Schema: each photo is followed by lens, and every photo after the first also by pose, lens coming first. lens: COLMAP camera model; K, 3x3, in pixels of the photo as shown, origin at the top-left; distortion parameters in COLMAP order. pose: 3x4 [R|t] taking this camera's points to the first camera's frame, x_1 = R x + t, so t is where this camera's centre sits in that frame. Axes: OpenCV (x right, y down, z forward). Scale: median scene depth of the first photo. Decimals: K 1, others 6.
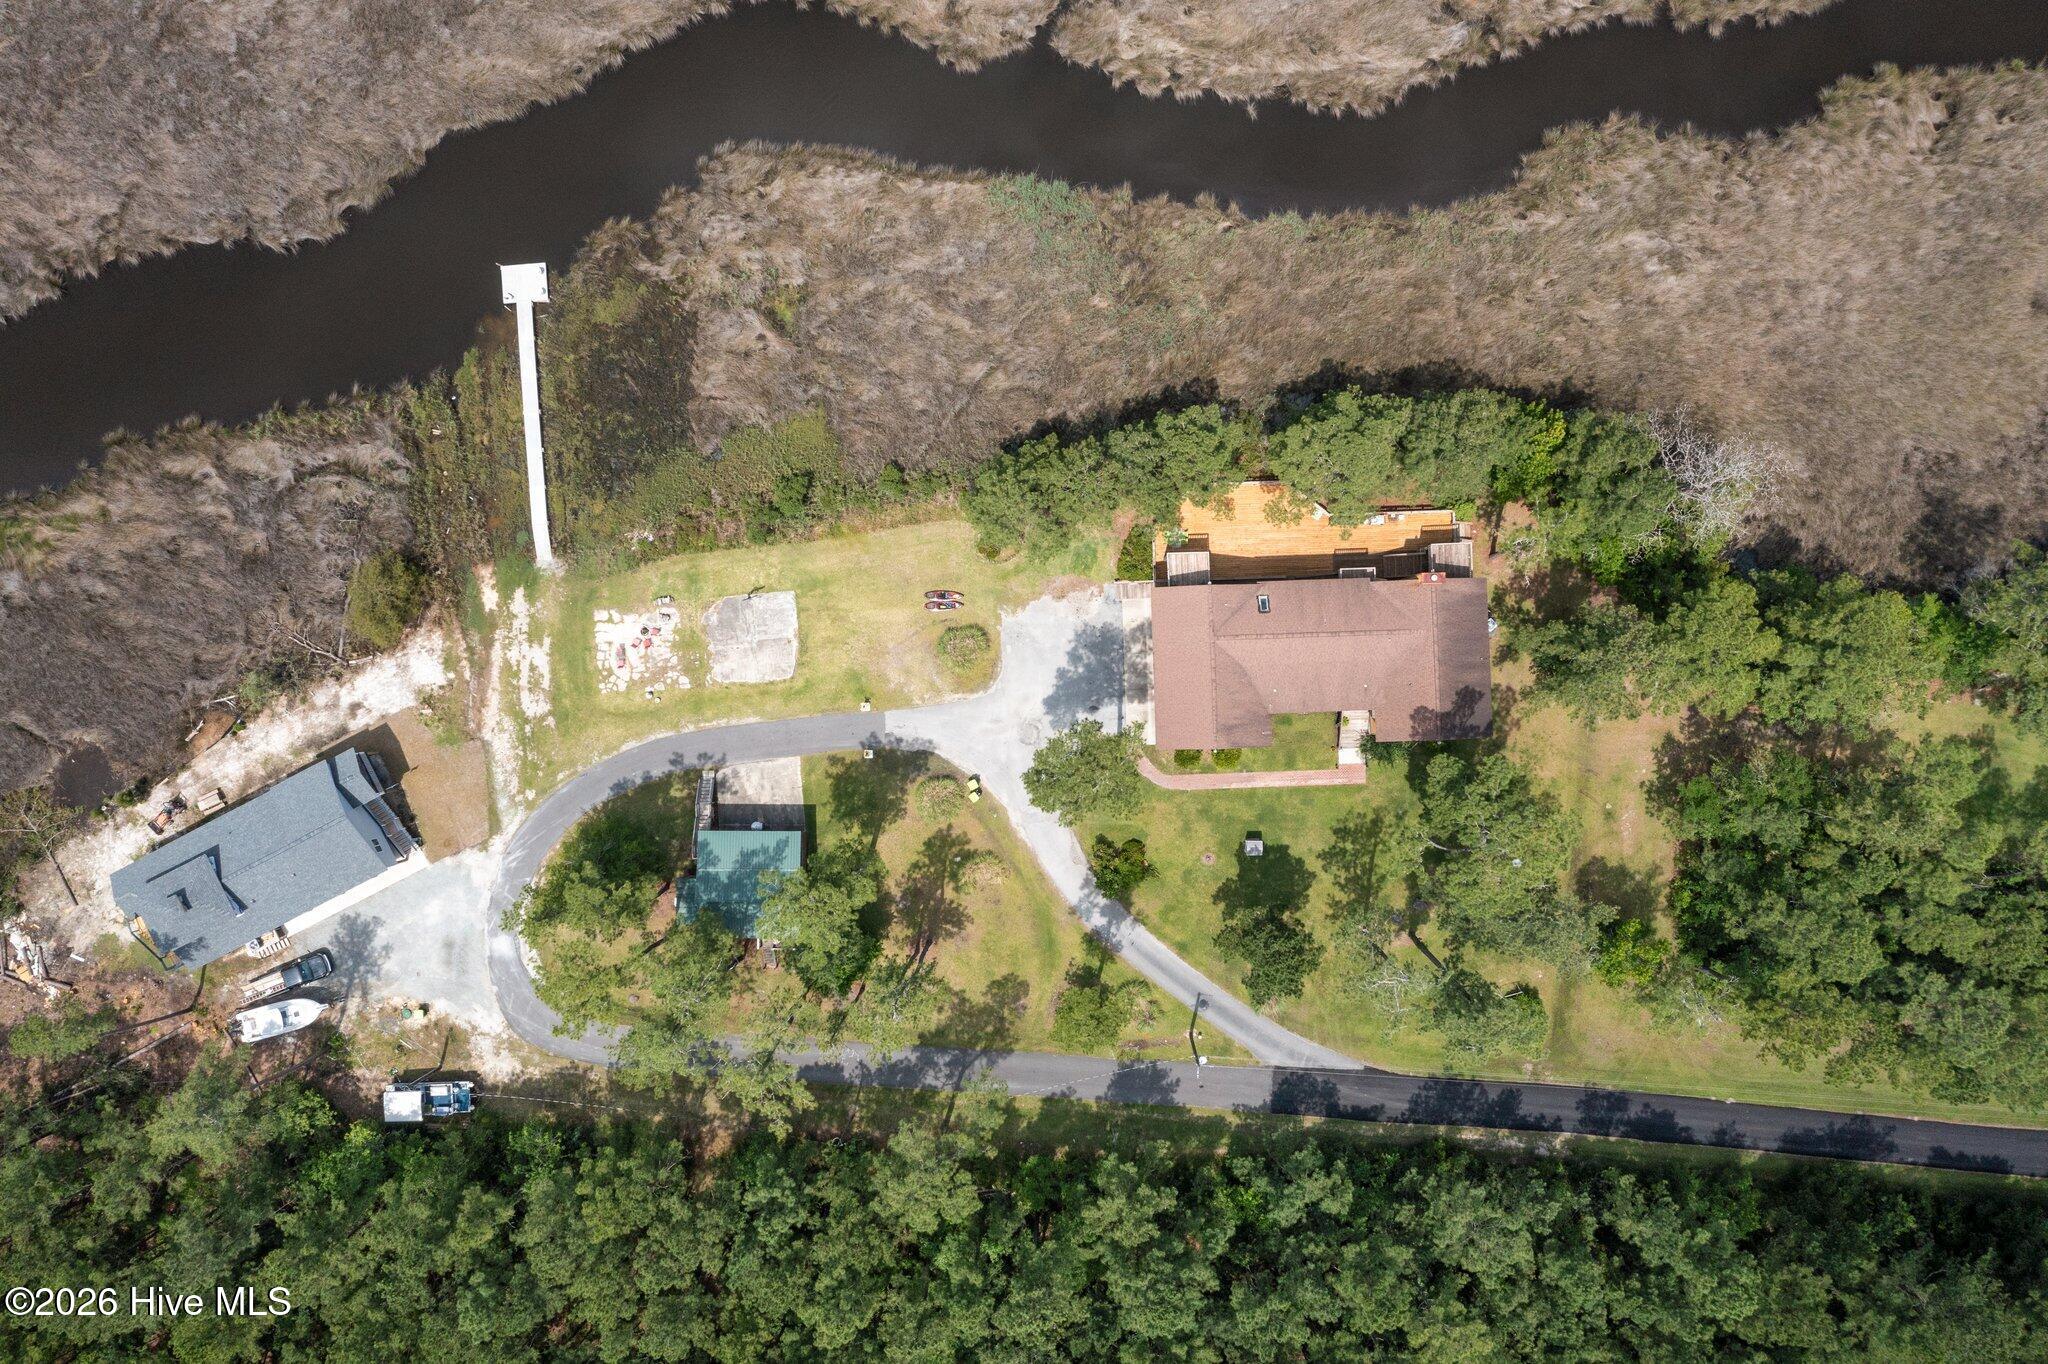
lens RADIAL K [[1628.7, 0, 1024.0], [0, 1628.7, 682.0], [0, 0, 1]] dist [0.000643, -0.000846]
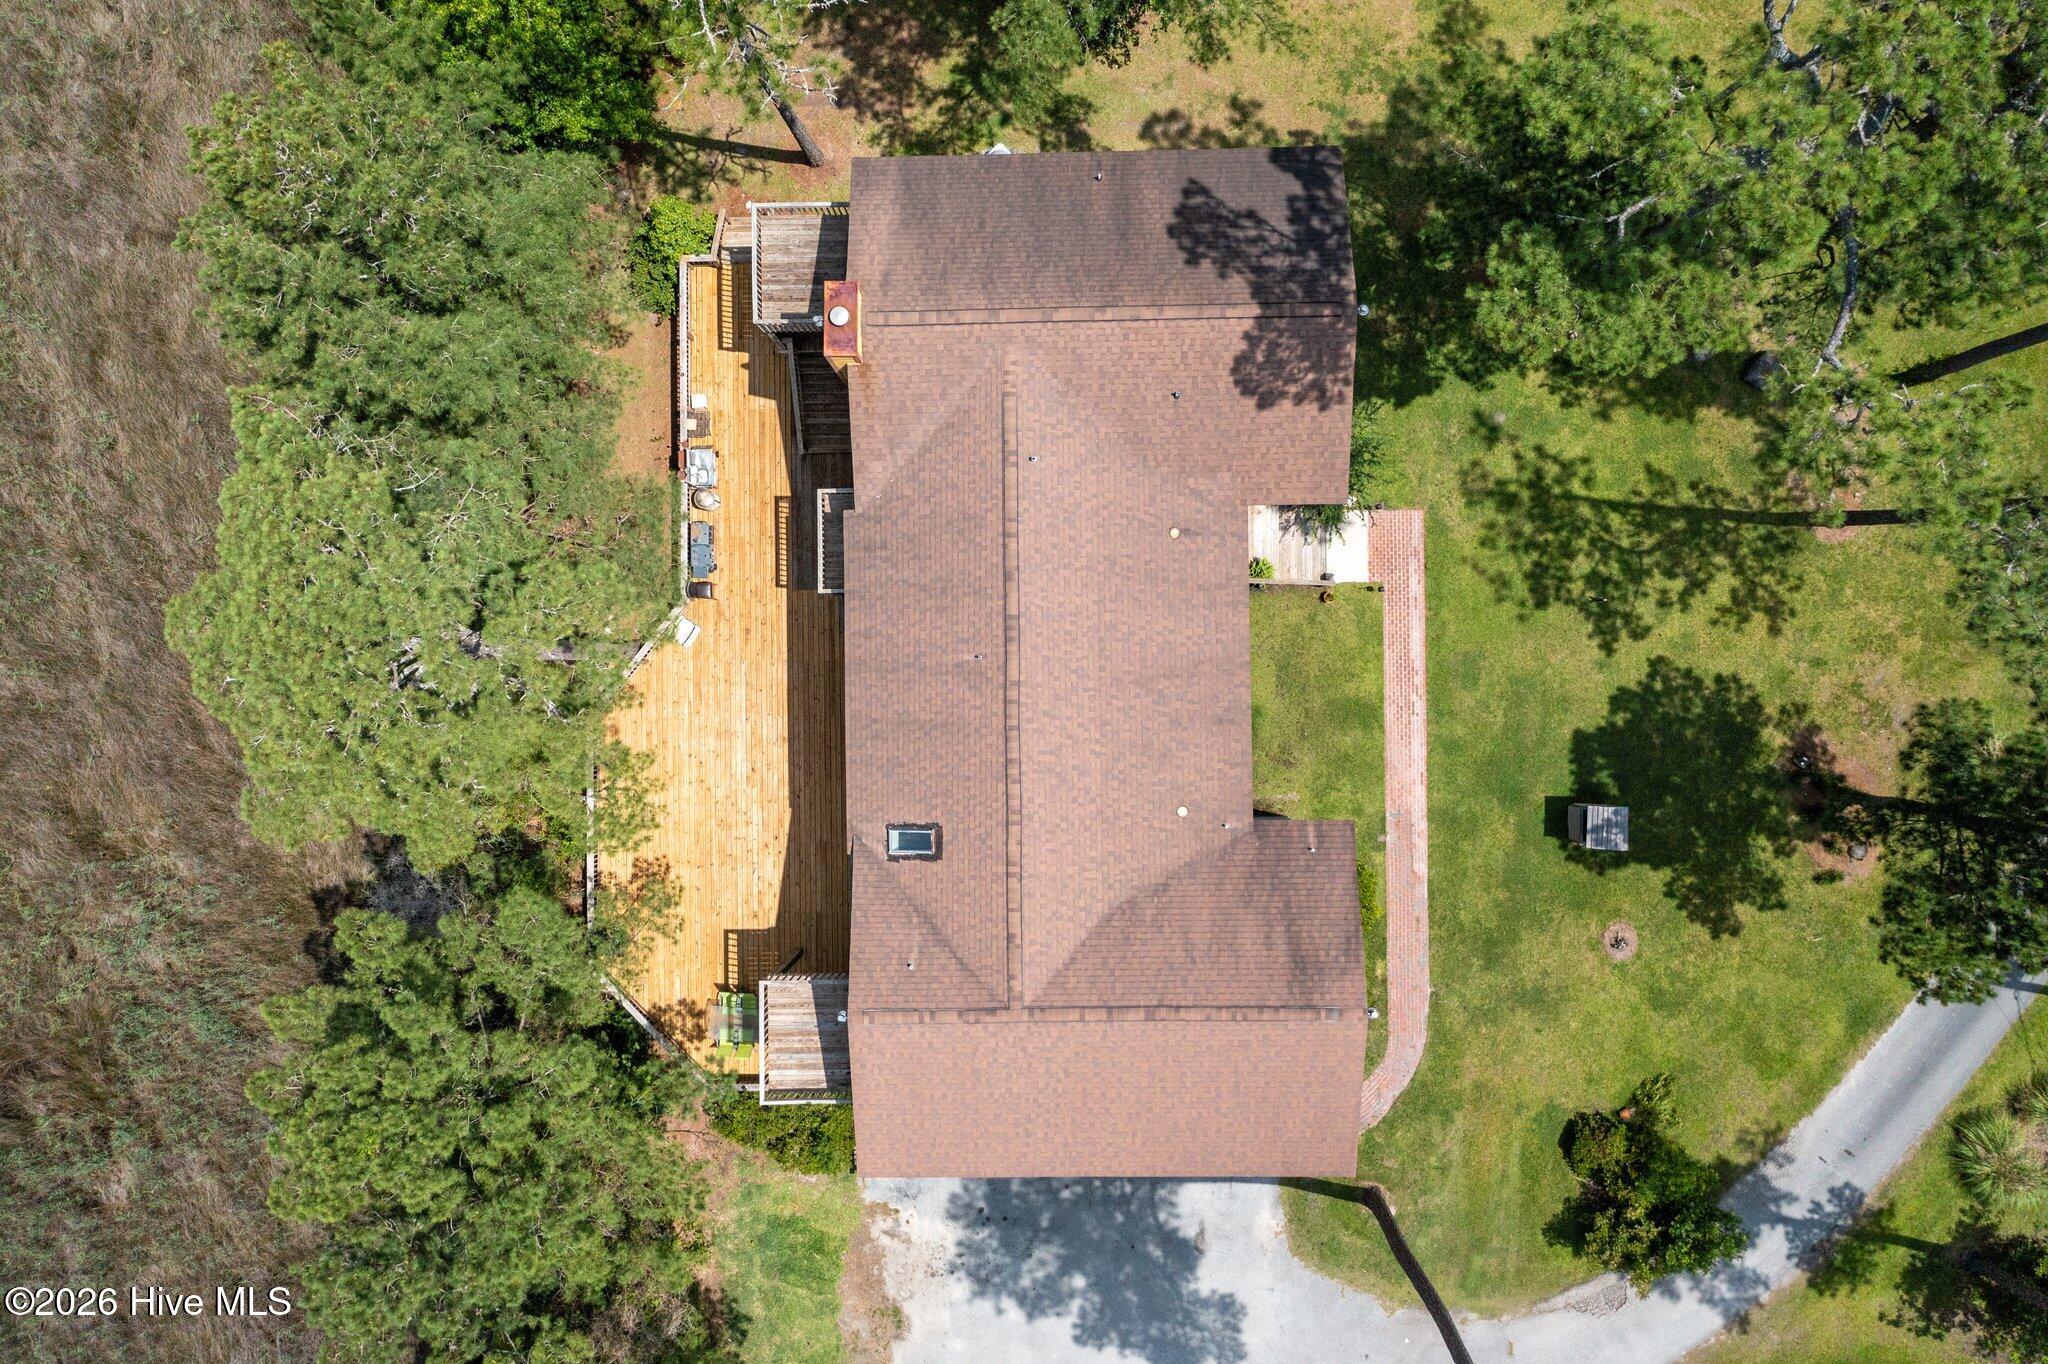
lens RADIAL K [[1690.8, 0, 1034.5], [0, 1690.8, 652.4], [0, 0, 1]] dist [-0.076597, -0.003883]
pose [[0.019706, -0.998737, 0.046211, 0.159922], [0.999739, 0.019151, -0.012427, -0.019388], [0.011526, 0.046444, 0.998854, 0.628207]]
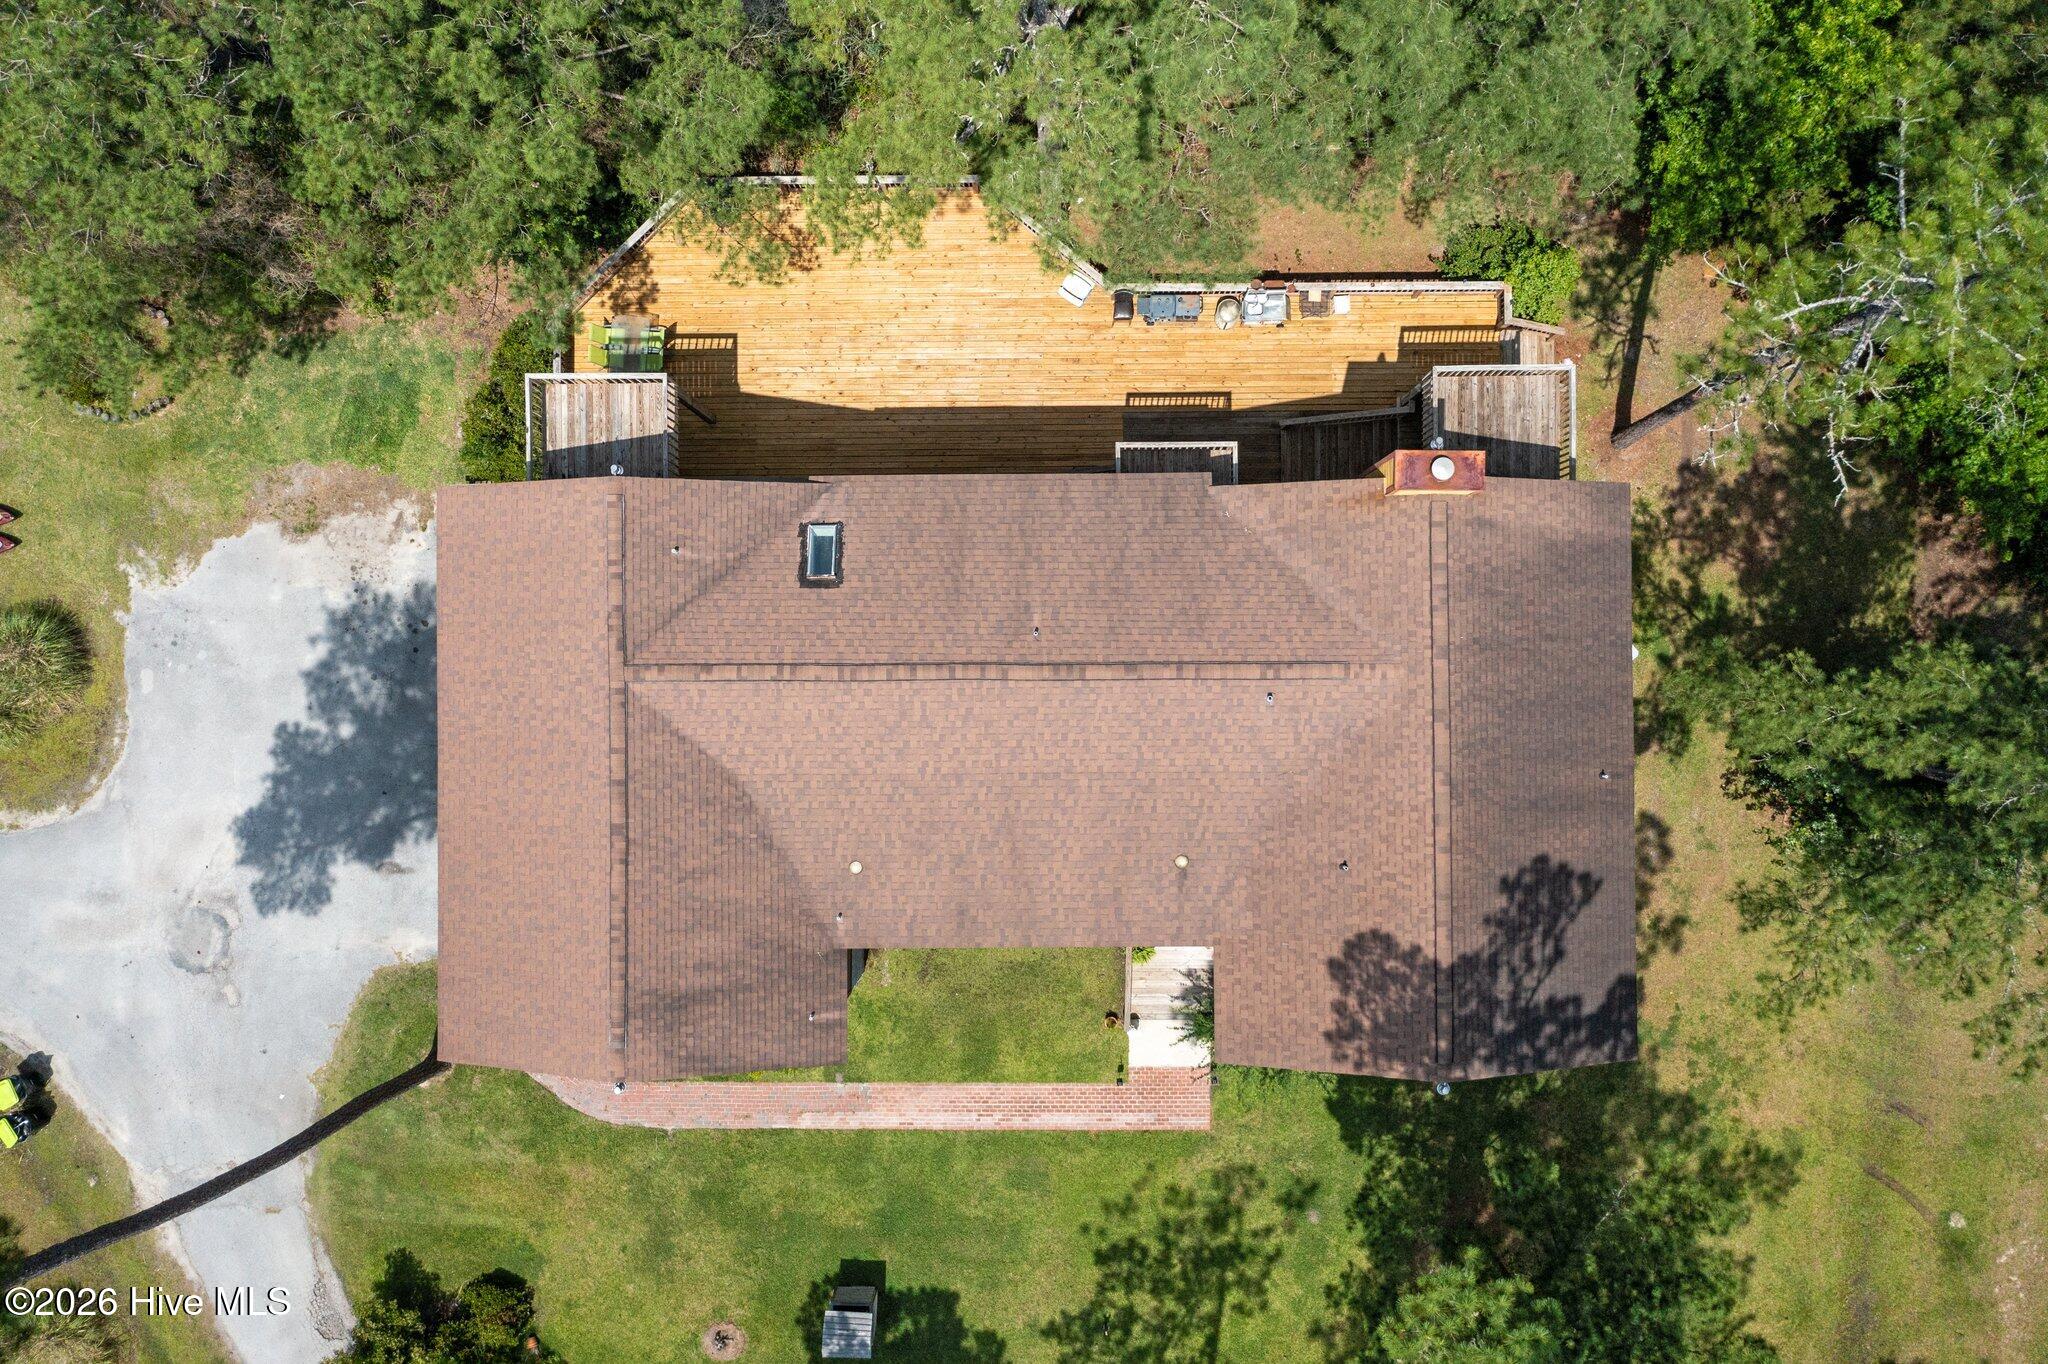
lens RADIAL K [[1681.7, 0, 1024.0], [0, 1681.7, 682.0], [0, 0, 1]] dist [-0.049934, 0.004931]
pose [[0.999623, 0.025412, 0.010419, 0.168660], [-0.025474, 0.999658, 0.005871, -0.027095], [-0.010266, -0.006134, 0.999928, 0.675227]]
